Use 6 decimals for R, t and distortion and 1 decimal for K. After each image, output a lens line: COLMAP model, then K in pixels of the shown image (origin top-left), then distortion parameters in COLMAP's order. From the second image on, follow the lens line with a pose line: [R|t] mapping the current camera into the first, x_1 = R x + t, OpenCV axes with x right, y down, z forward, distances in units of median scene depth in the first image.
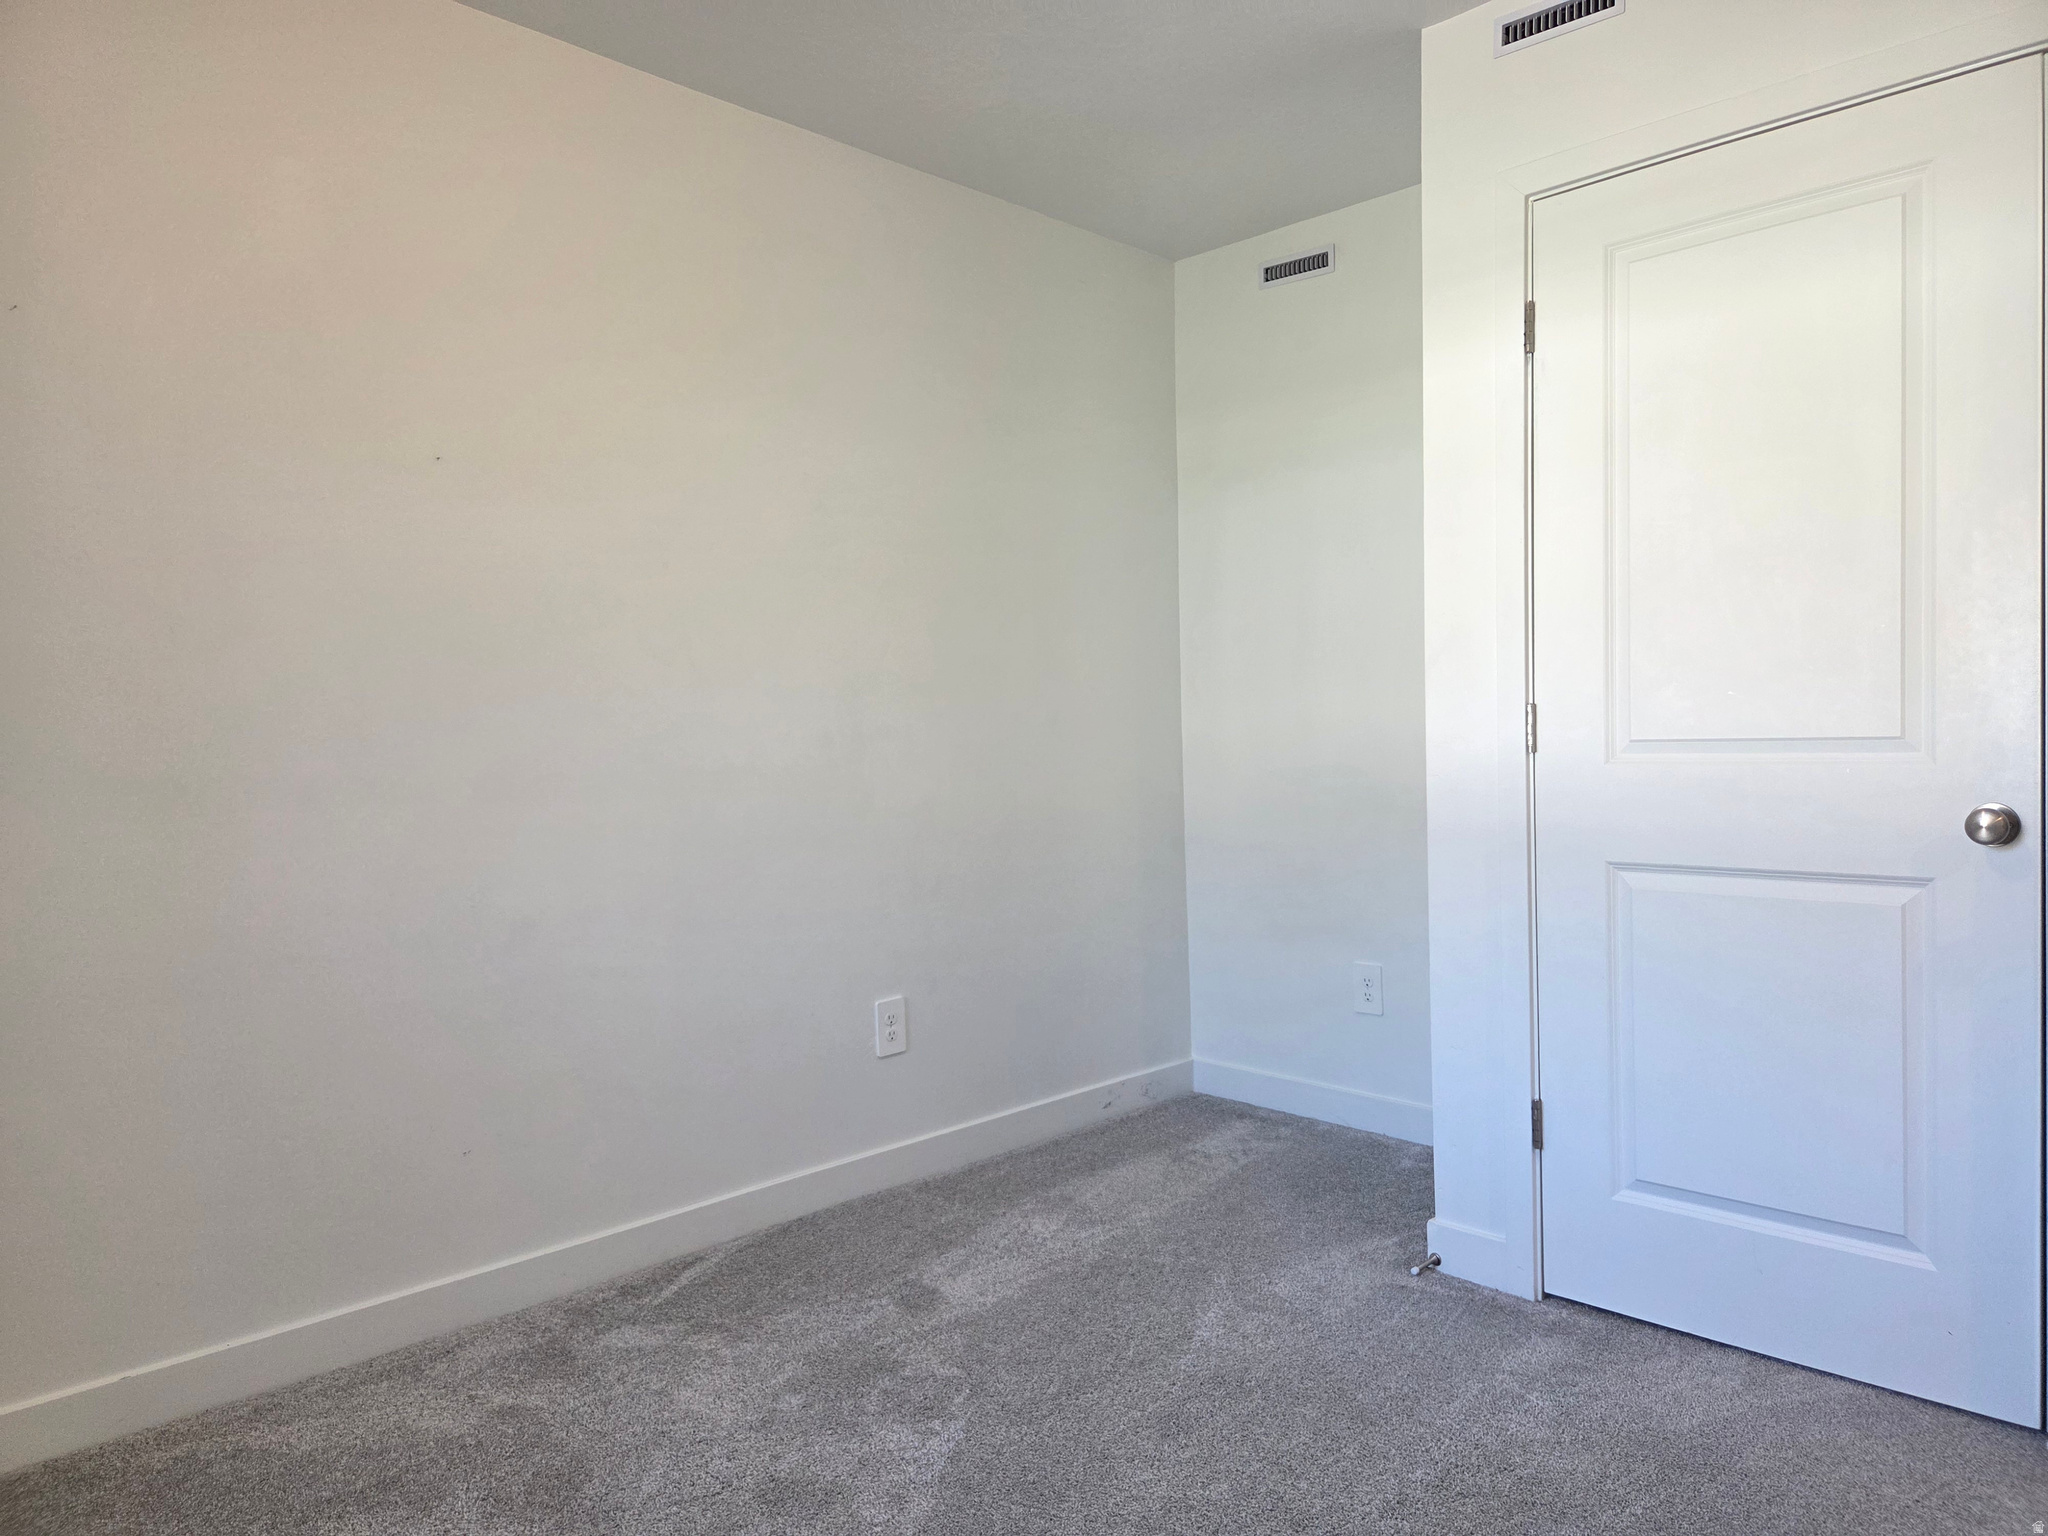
lens RADIAL K [[1363.1, 0, 1024.0], [0, 1363.1, 768.0], [0, 0, 1]] dist [0.220905, -0.173737]
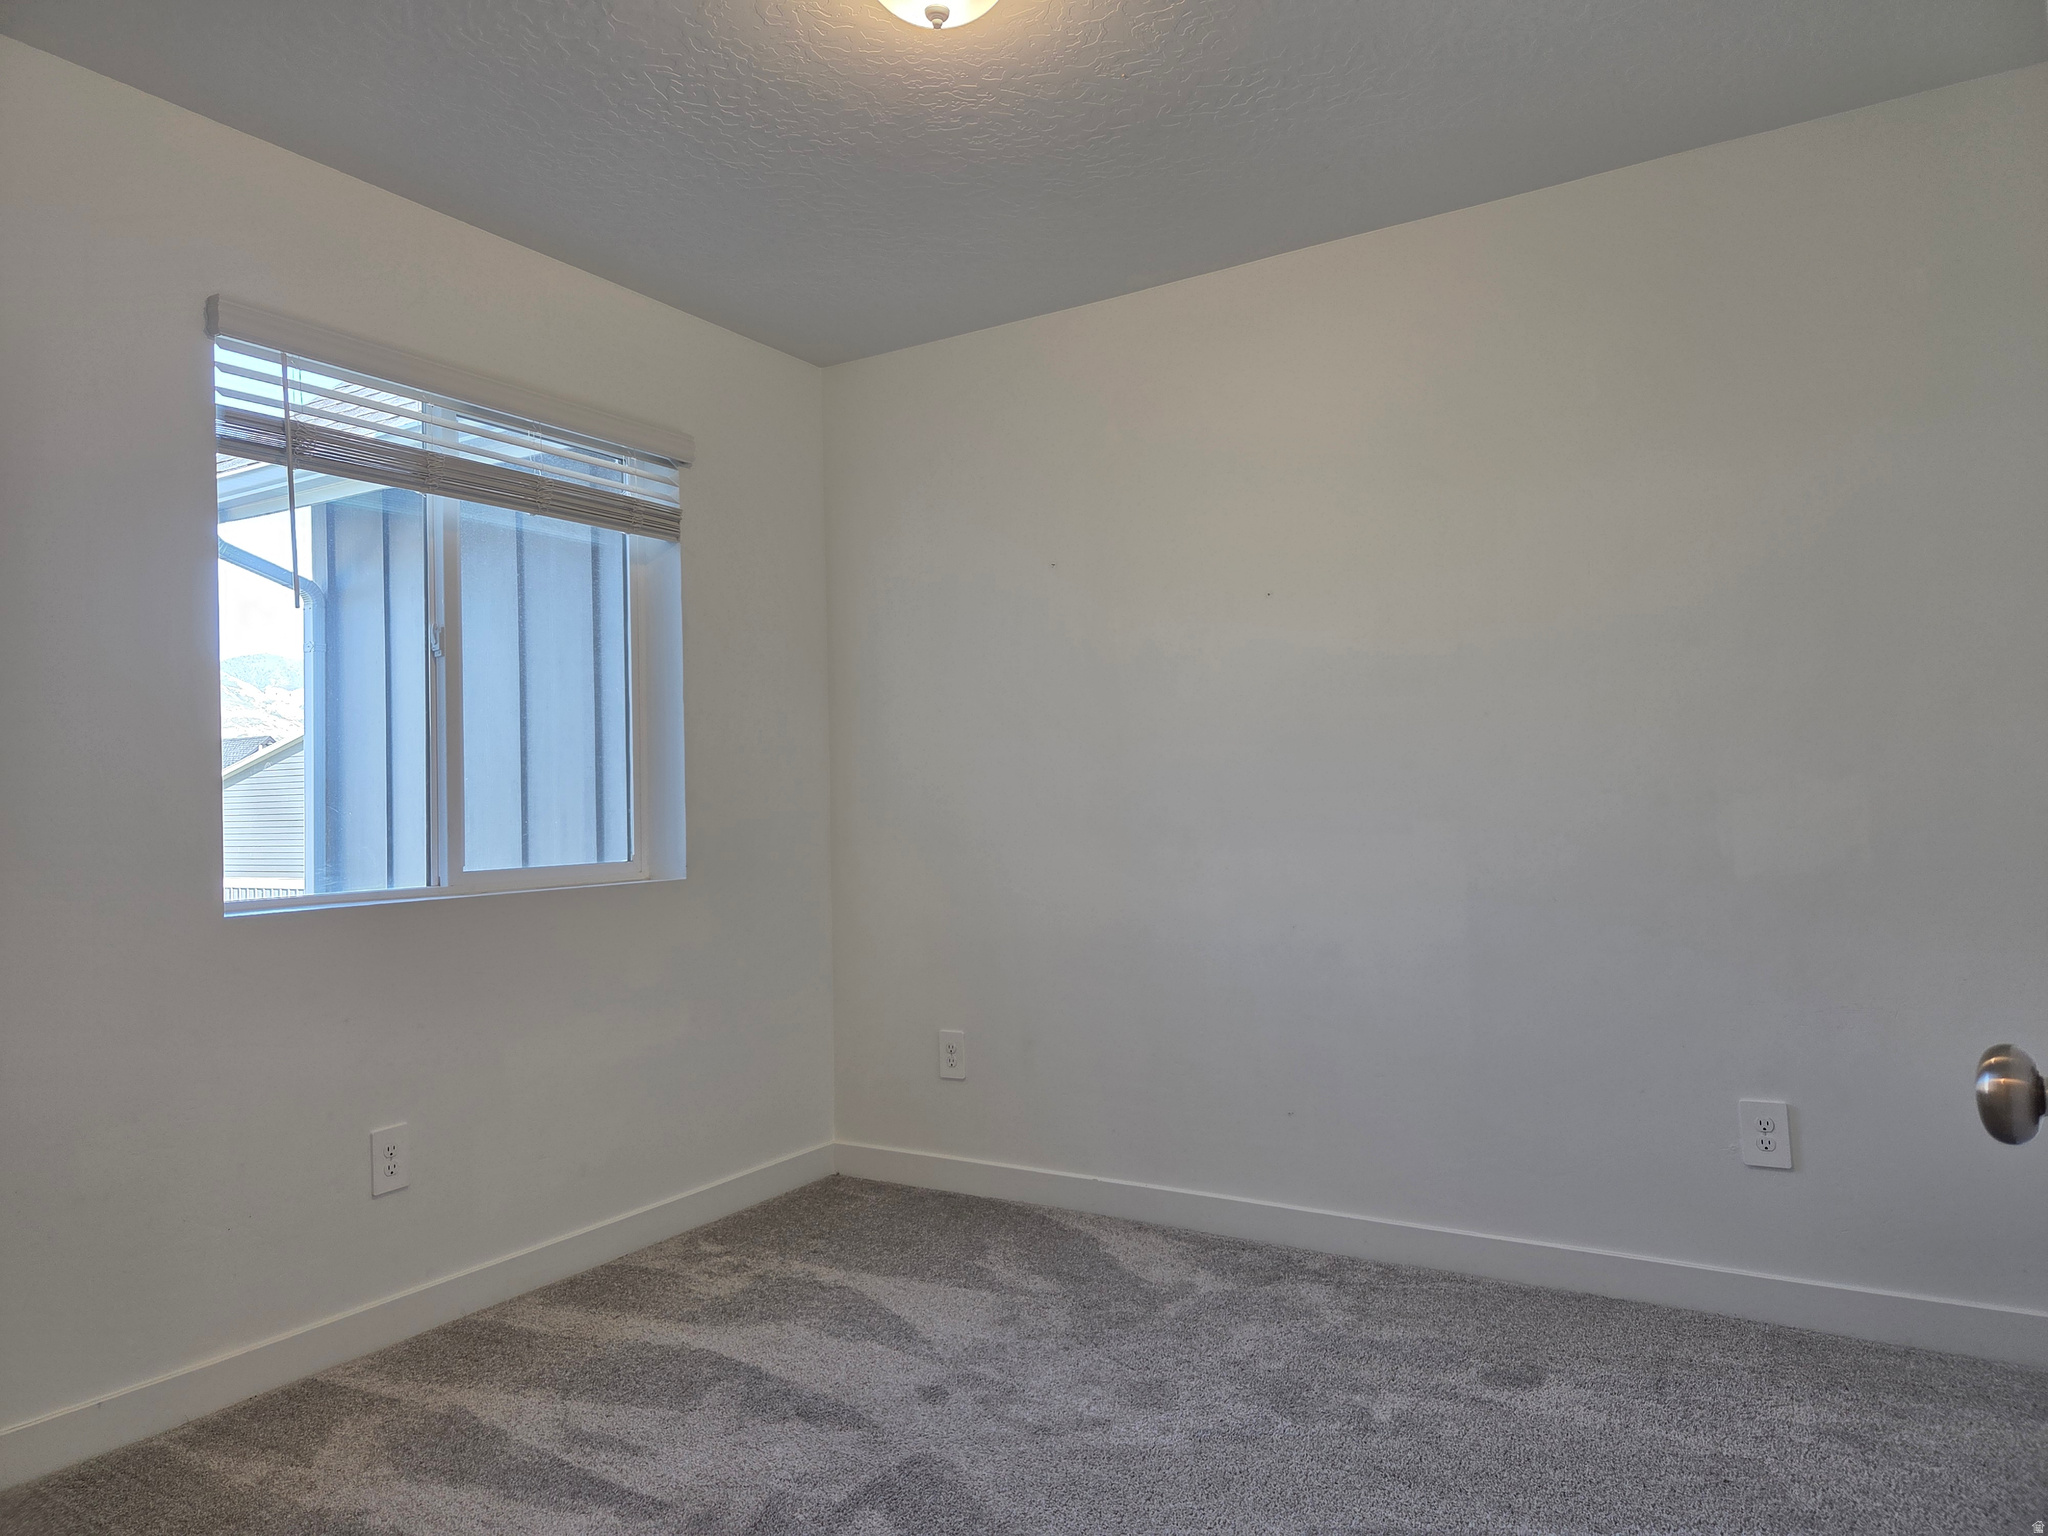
lens RADIAL K [[1363.1, 0, 1024.0], [0, 1363.1, 768.0], [0, 0, 1]] dist [0.220905, -0.173737]
pose [[0.192848, -0.032706, -0.980683, 0.820799], [0.036191, 0.999001, -0.026200, -0.034782], [0.980561, -0.030439, 0.193839, 0.467162]]
